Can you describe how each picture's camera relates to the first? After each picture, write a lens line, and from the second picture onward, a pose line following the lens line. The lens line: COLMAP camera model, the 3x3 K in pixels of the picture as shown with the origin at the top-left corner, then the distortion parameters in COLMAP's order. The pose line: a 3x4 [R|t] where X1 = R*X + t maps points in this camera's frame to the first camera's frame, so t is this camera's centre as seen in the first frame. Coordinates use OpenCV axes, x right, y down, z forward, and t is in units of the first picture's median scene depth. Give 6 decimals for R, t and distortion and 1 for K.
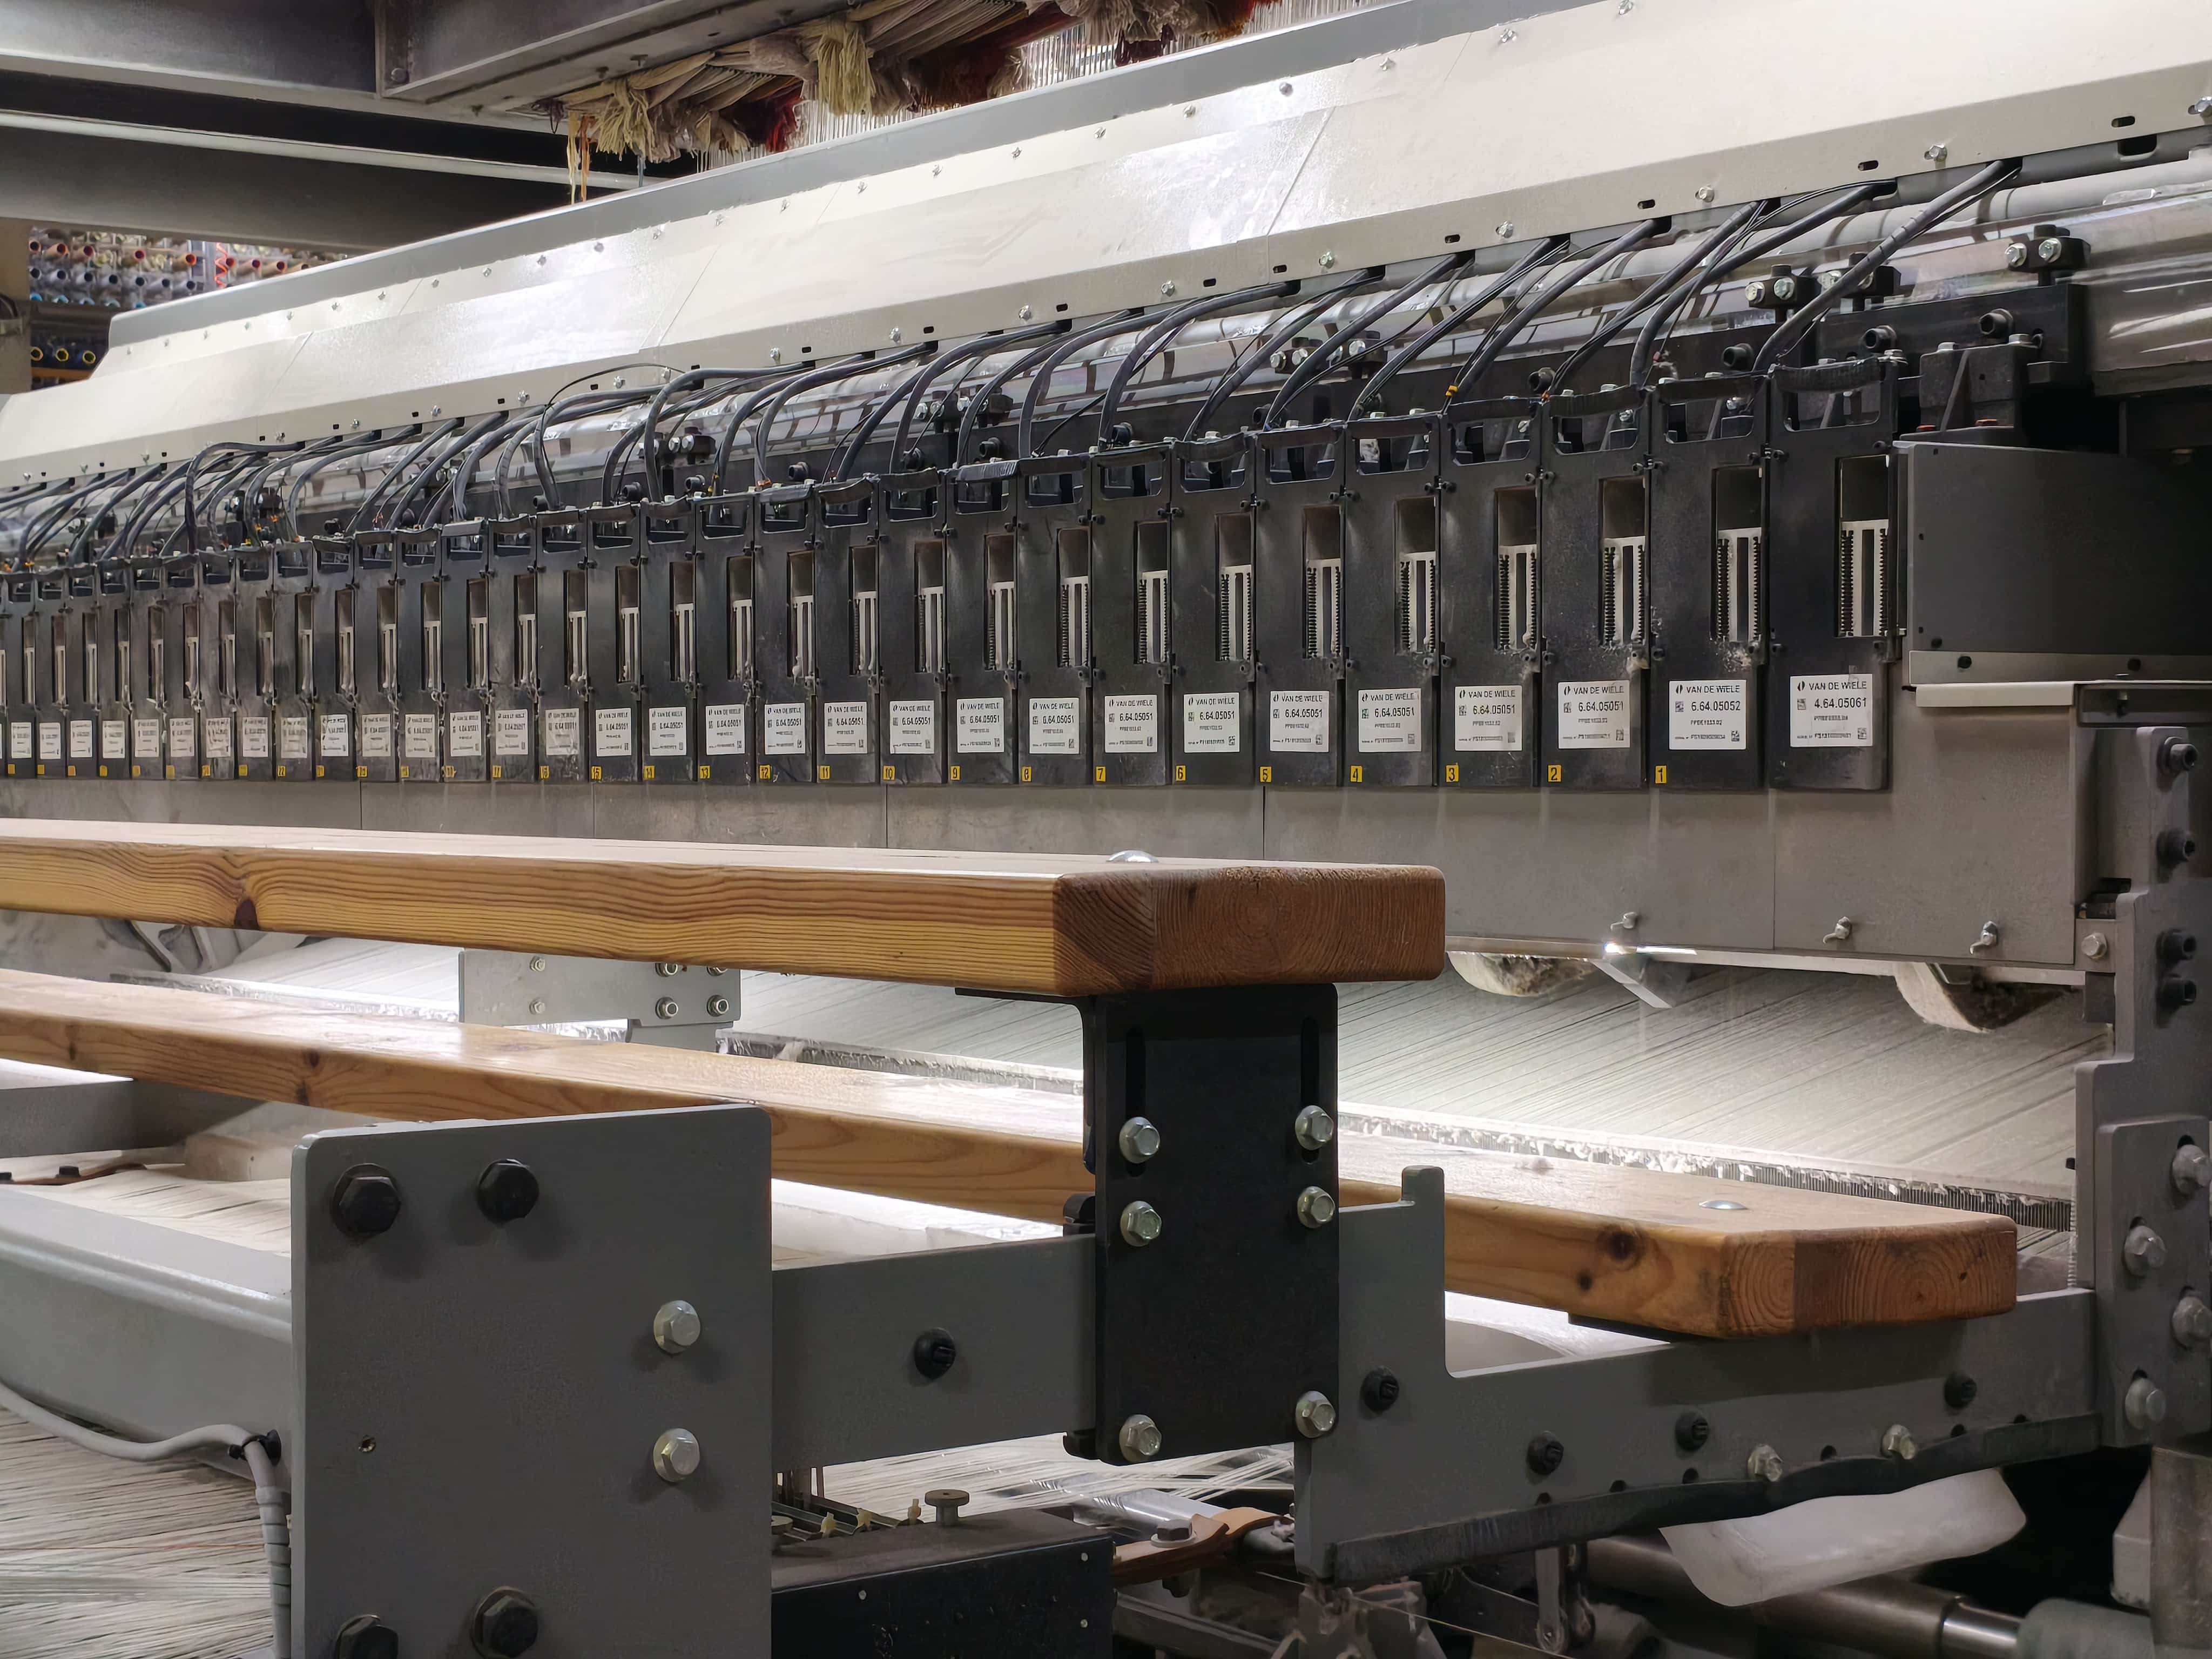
lens RADIAL K [[3555.0, 0, 1106.0], [0, 3555.0, 829.5], [0, 0, 1]] dist [0.059008, 0.016328]
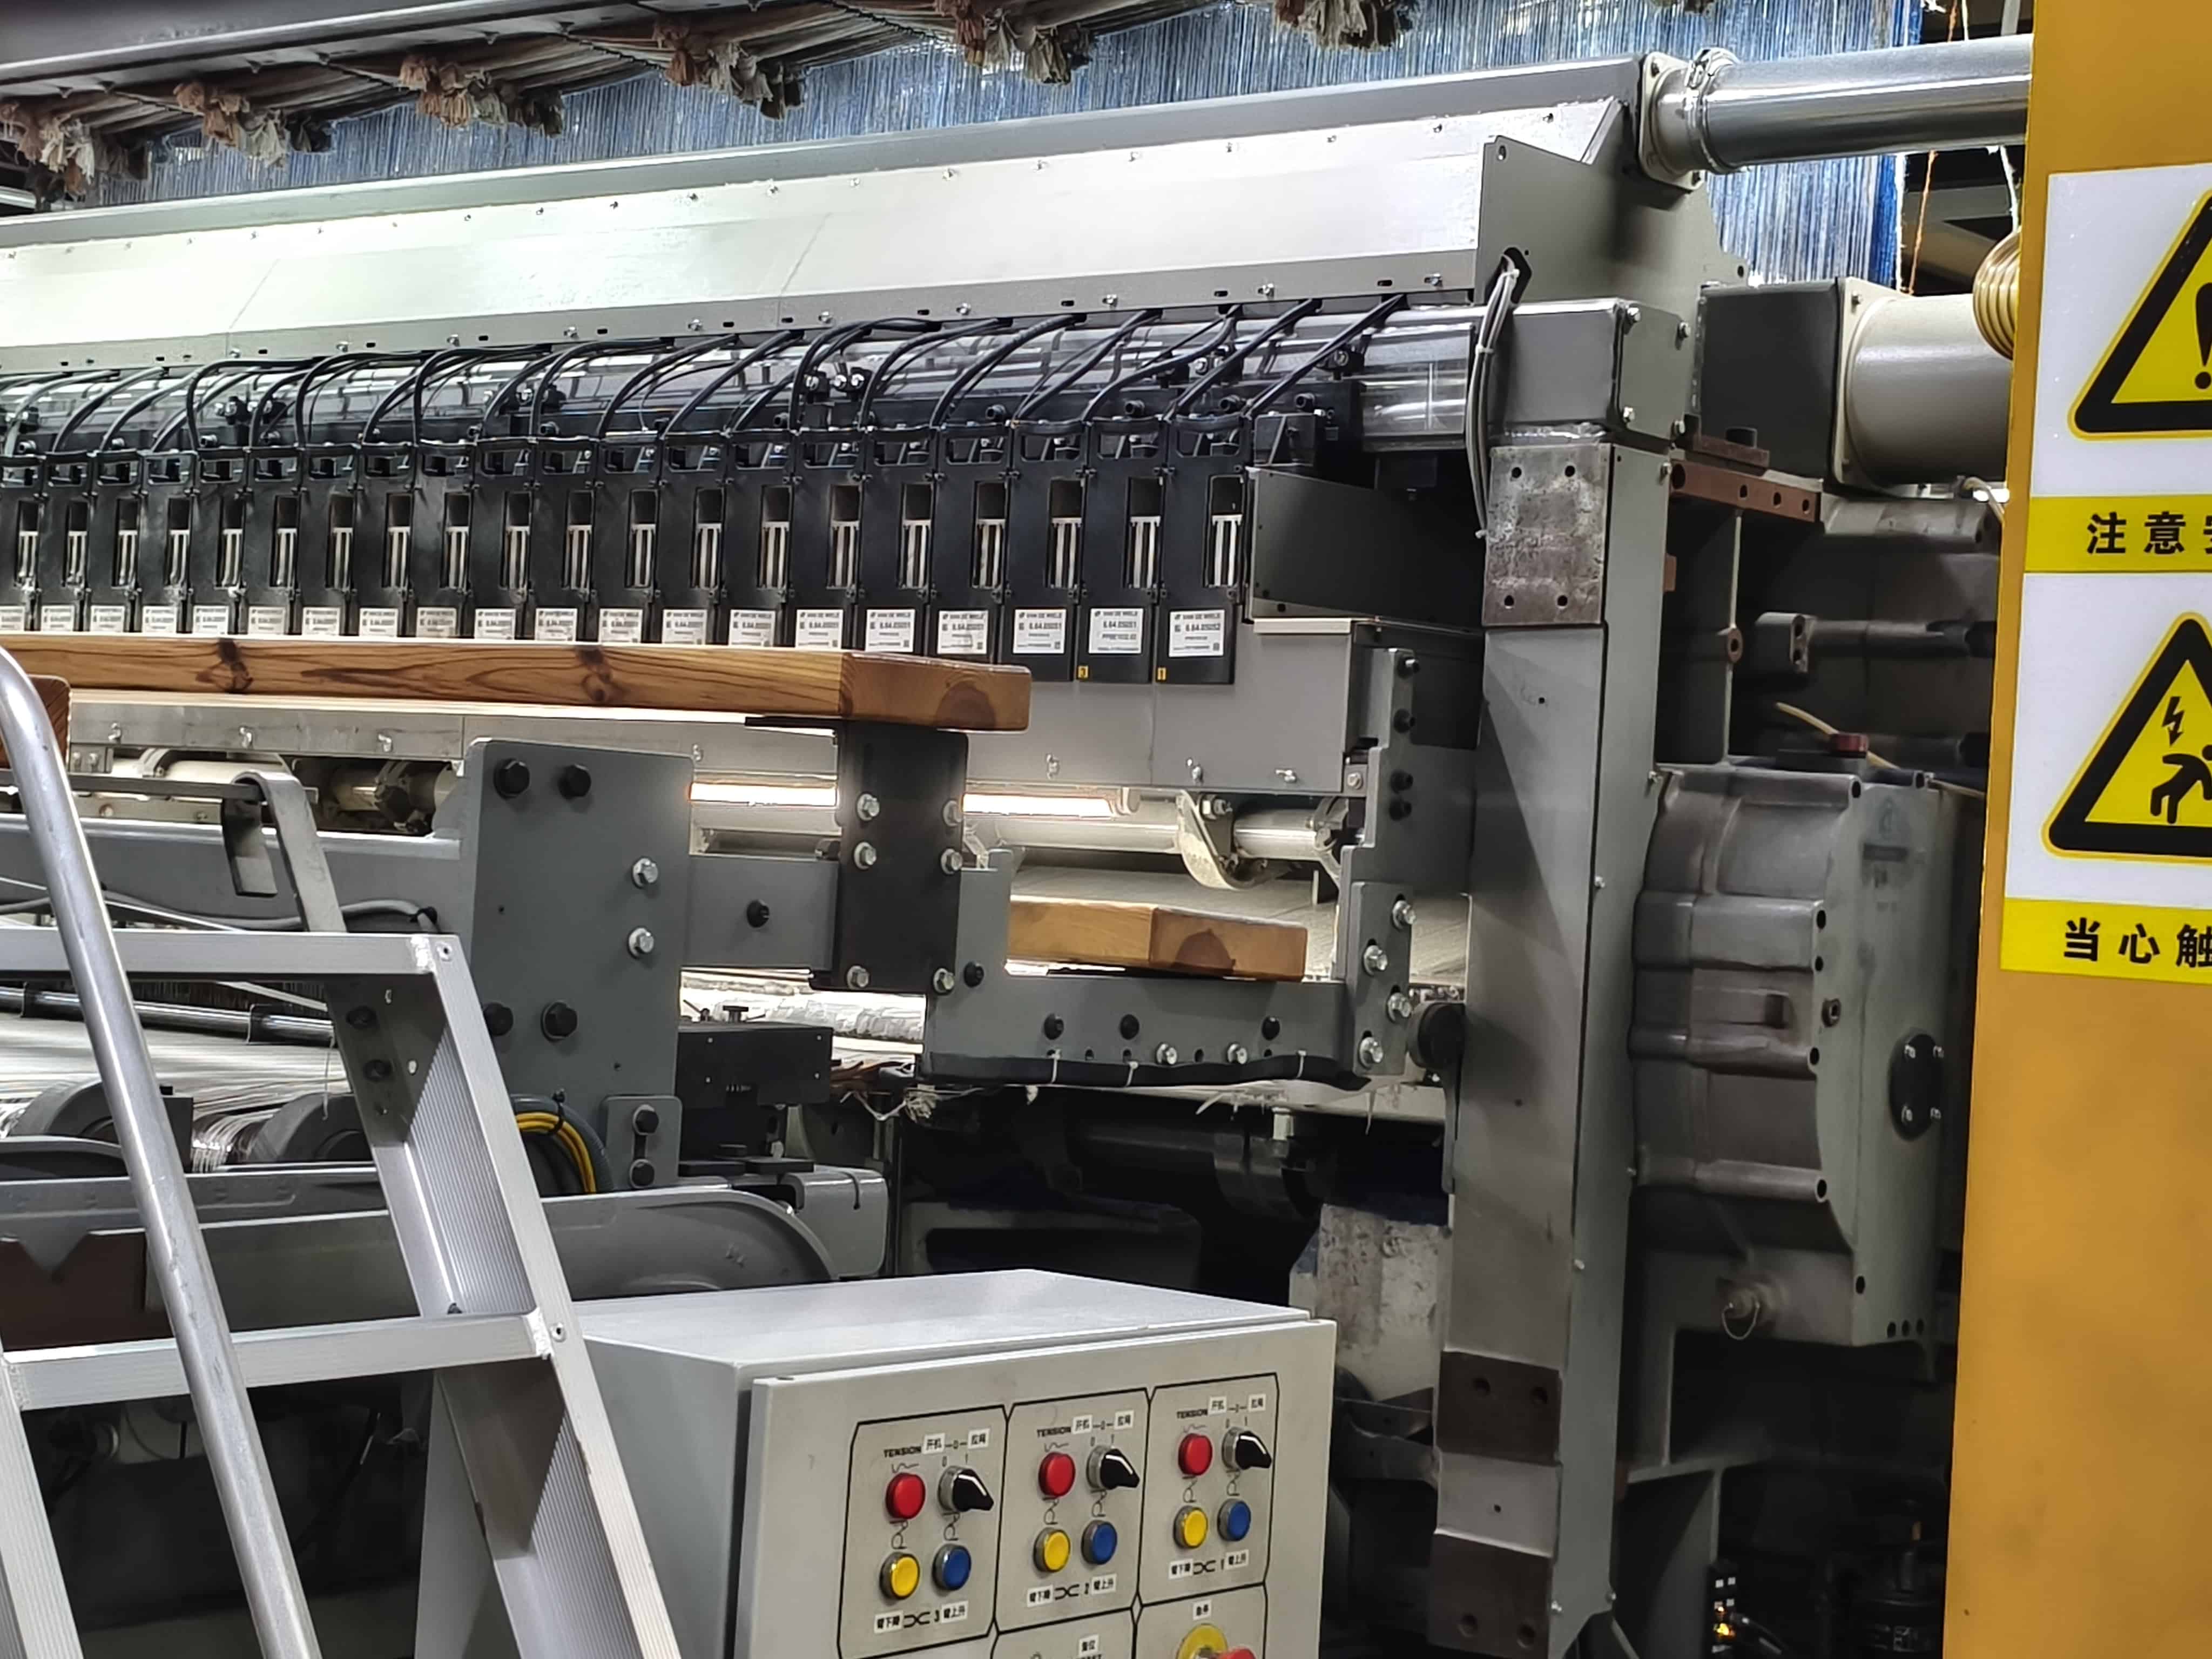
lens RADIAL K [[3754.1, 0, 1106.0], [0, 3754.1, 829.5], [0, 0, 1]] dist [0.053288, -0.065909]
pose [[0.965805, 0.063575, 0.251356, -0.270900], [-0.056706, 0.997795, -0.034486, 0.123071], [-0.252994, 0.019054, 0.967280, -0.654487]]
